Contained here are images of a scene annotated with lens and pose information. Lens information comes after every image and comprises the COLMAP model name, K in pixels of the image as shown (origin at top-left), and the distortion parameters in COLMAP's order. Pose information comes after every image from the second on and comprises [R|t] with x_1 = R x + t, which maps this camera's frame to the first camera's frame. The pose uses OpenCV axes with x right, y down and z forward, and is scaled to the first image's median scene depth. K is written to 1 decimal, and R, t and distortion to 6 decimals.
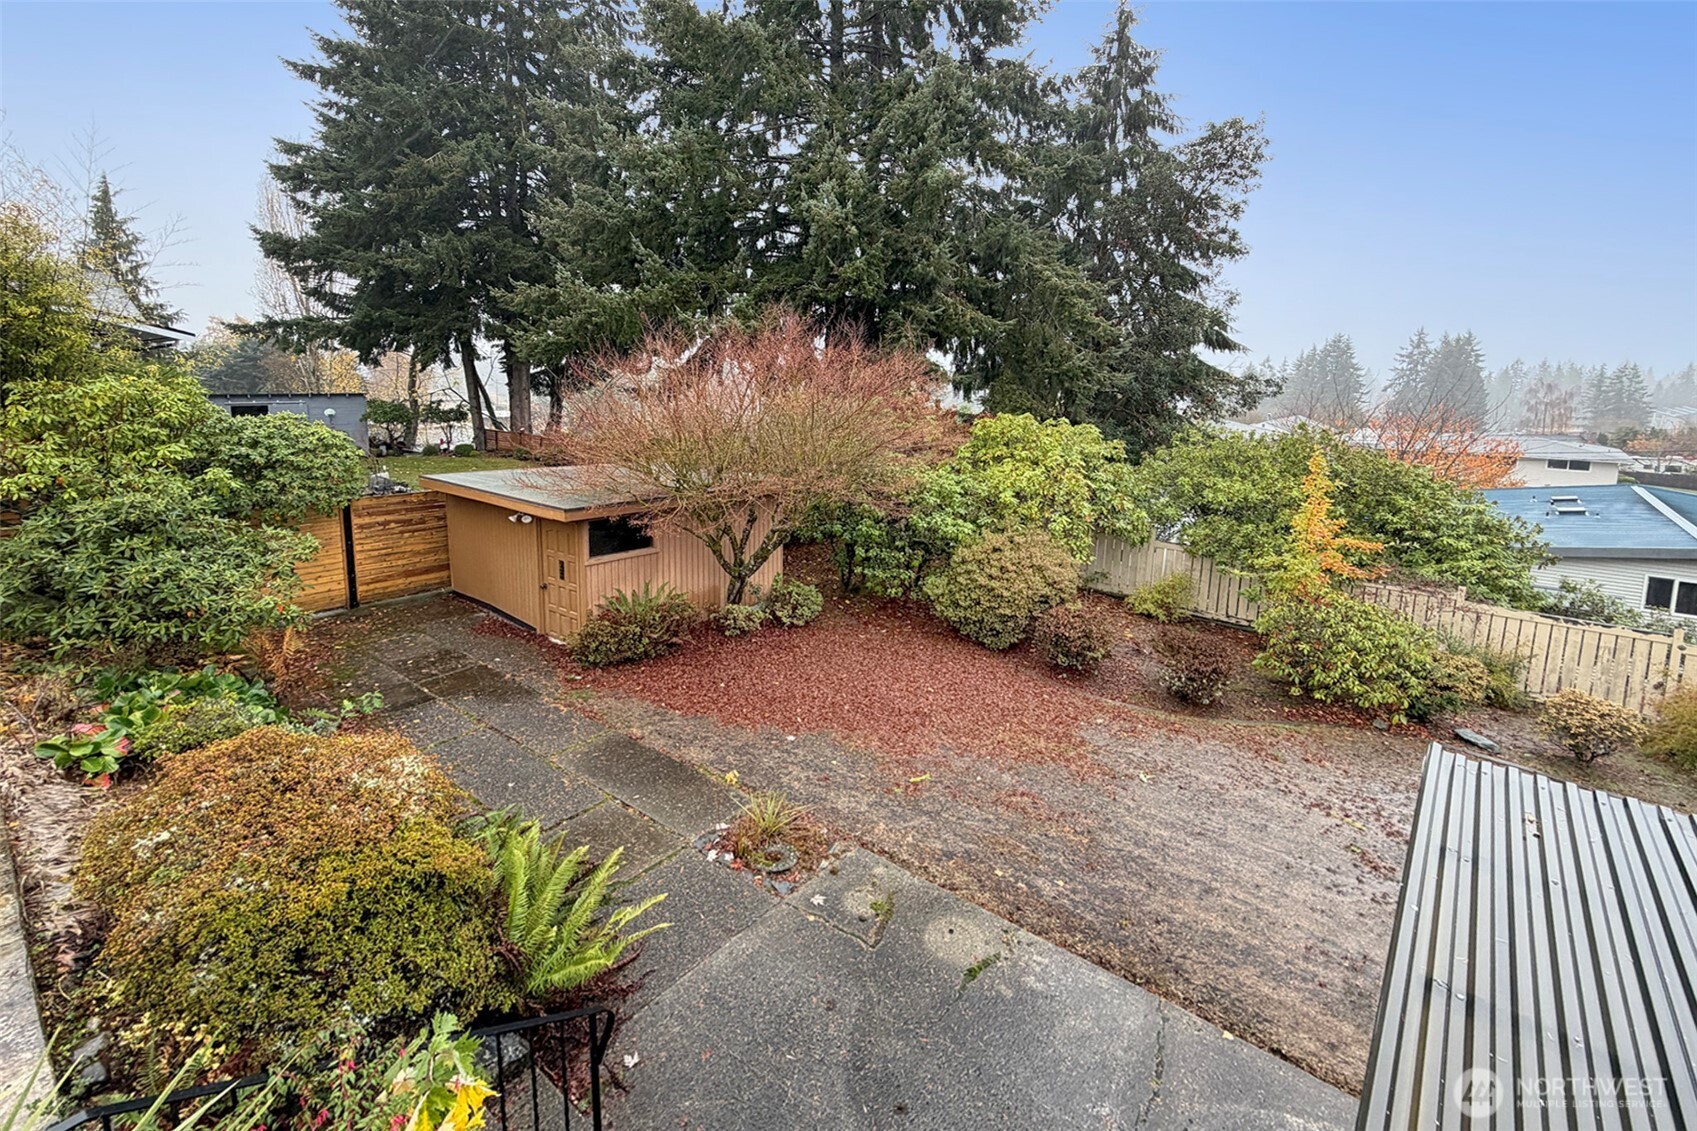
lens RADIAL K [[735.4, 0, 860.5], [0, 735.4, 483.1], [0, 0, 1]] dist [0.000206, 0.000111]
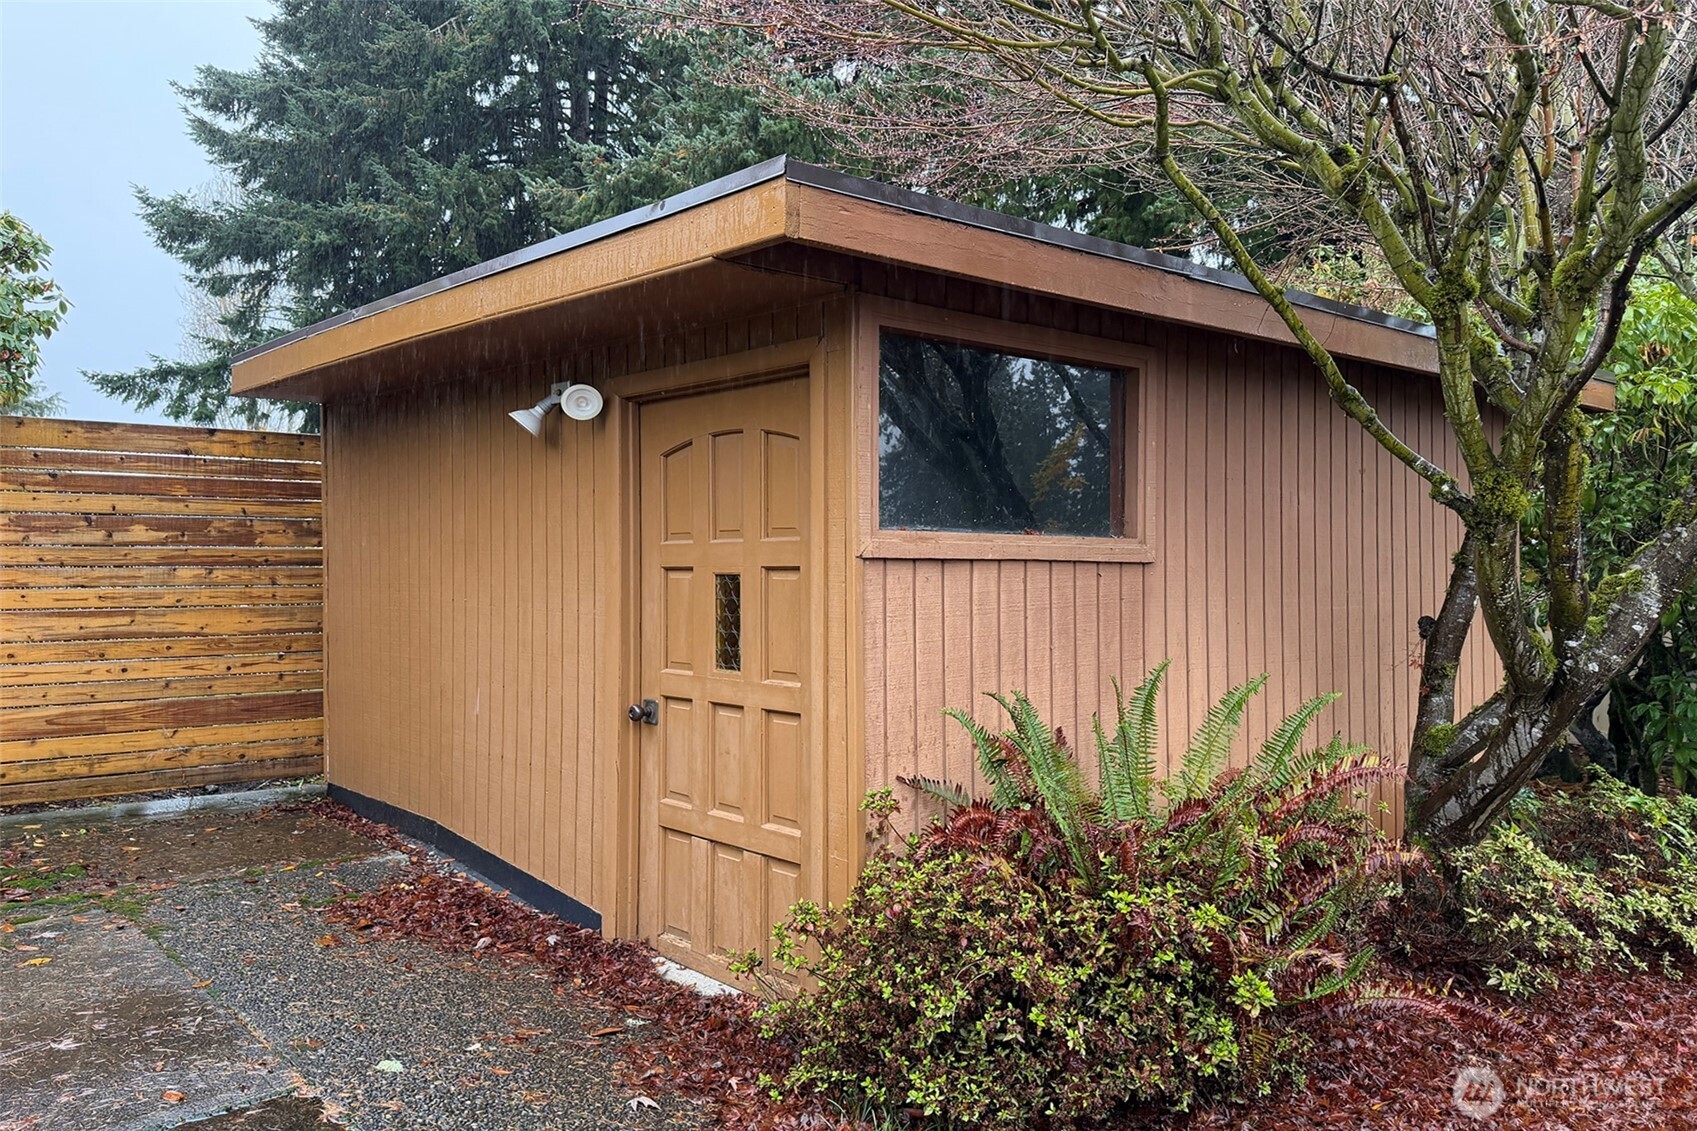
lens RADIAL K [[1184.8, 0, 849.3], [0, 1184.8, 562.0], [0, 0, 1]] dist [0.001983, -0.002447]
pose [[0.978555, -0.028620, -0.203990, -0.271891], [-0.004175, 0.987341, -0.158556, 0.138139], [0.205946, 0.156007, 0.966048, 0.610109]]
